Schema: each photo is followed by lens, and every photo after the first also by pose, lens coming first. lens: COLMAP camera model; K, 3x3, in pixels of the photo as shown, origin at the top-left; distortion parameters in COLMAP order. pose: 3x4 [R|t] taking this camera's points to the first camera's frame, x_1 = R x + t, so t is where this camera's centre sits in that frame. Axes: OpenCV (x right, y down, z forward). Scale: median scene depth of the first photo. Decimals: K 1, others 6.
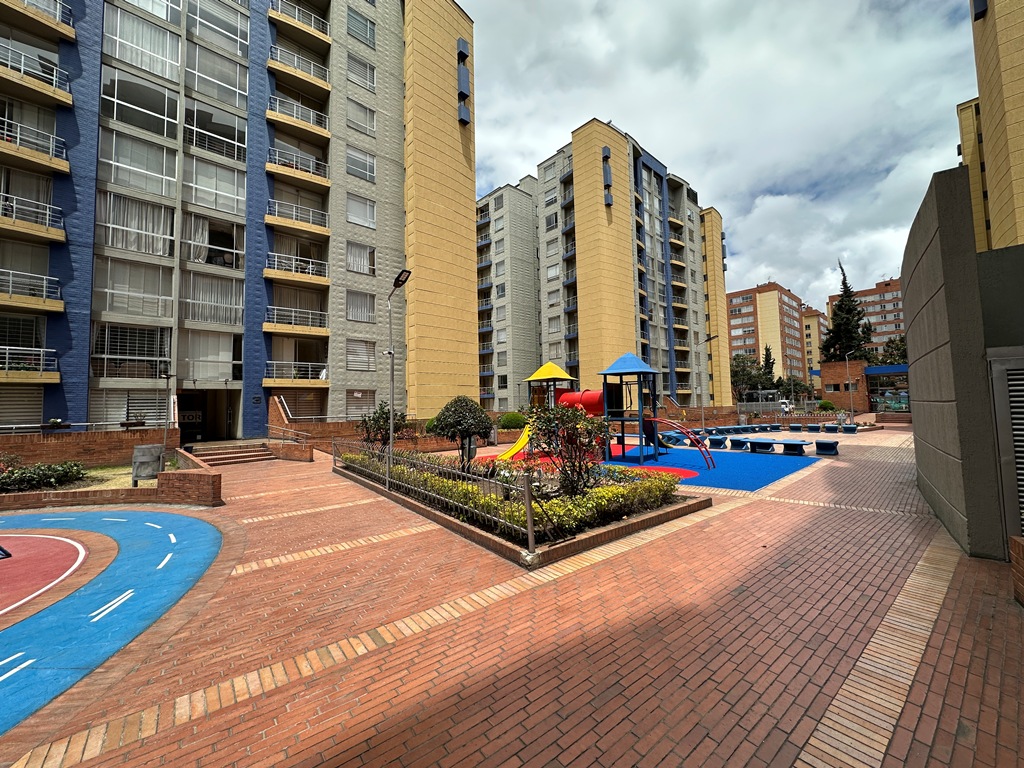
lens RADIAL K [[406.8, 0, 512.0], [0, 406.8, 384.0], [0, 0, 1]] dist [-0.001207, -0.000012]
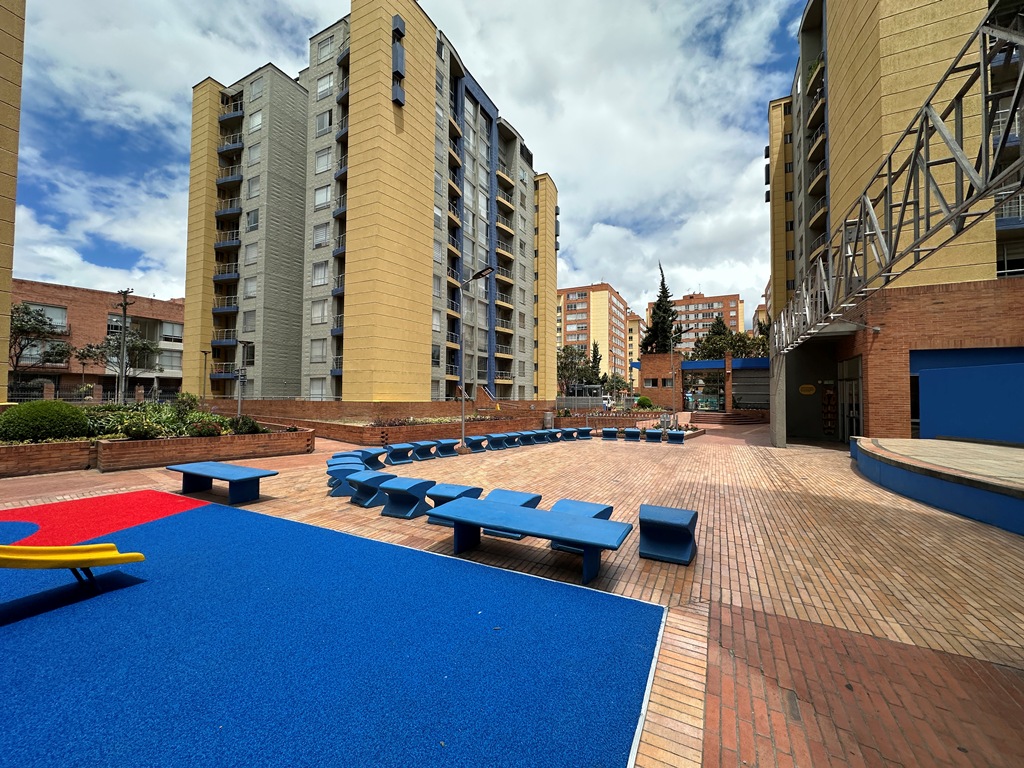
lens RADIAL K [[406.8, 0, 512.0], [0, 406.8, 384.0], [0, 0, 1]] dist [-0.001207, -0.000012]
pose [[0.937949, 0.040672, 0.344380, 0.145714], [-0.048256, 0.998744, 0.013476, 0.011140], [-0.343399, -0.029259, 0.938734, 0.199436]]
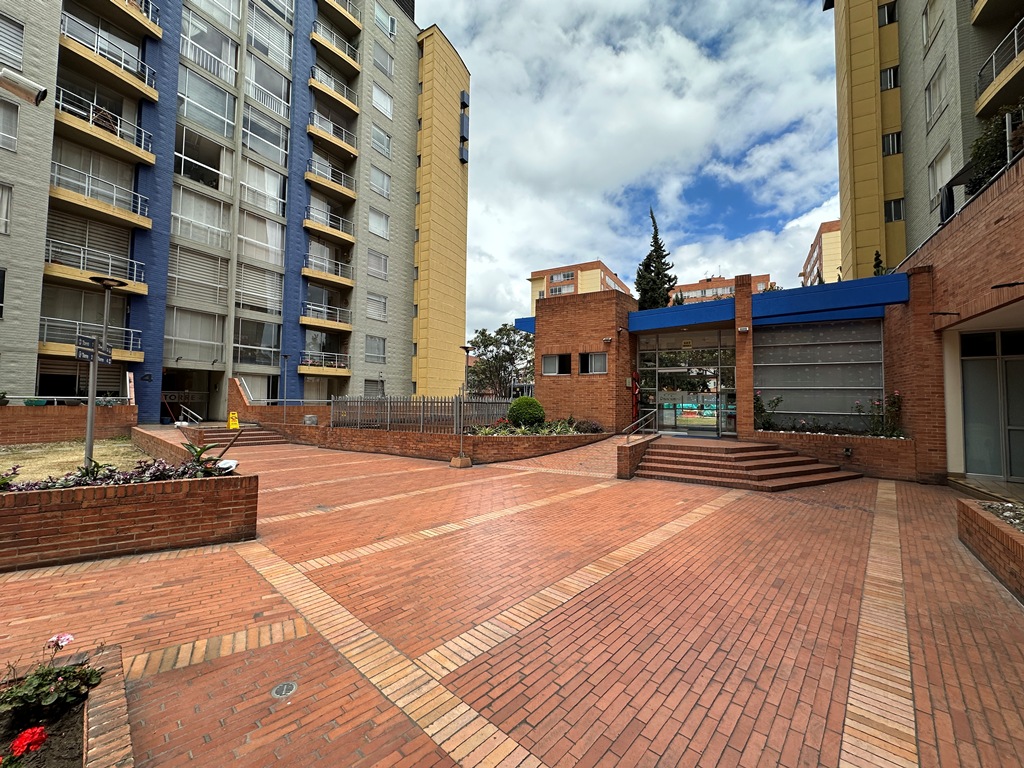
lens RADIAL K [[406.8, 0, 512.0], [0, 406.8, 384.0], [0, 0, 1]] dist [-0.001207, -0.000012]
pose [[0.955628, 0.045866, 0.290984, 0.480726], [-0.048778, 0.998806, 0.002756, 0.021397], [-0.290510, -0.016828, 0.956724, 0.488343]]
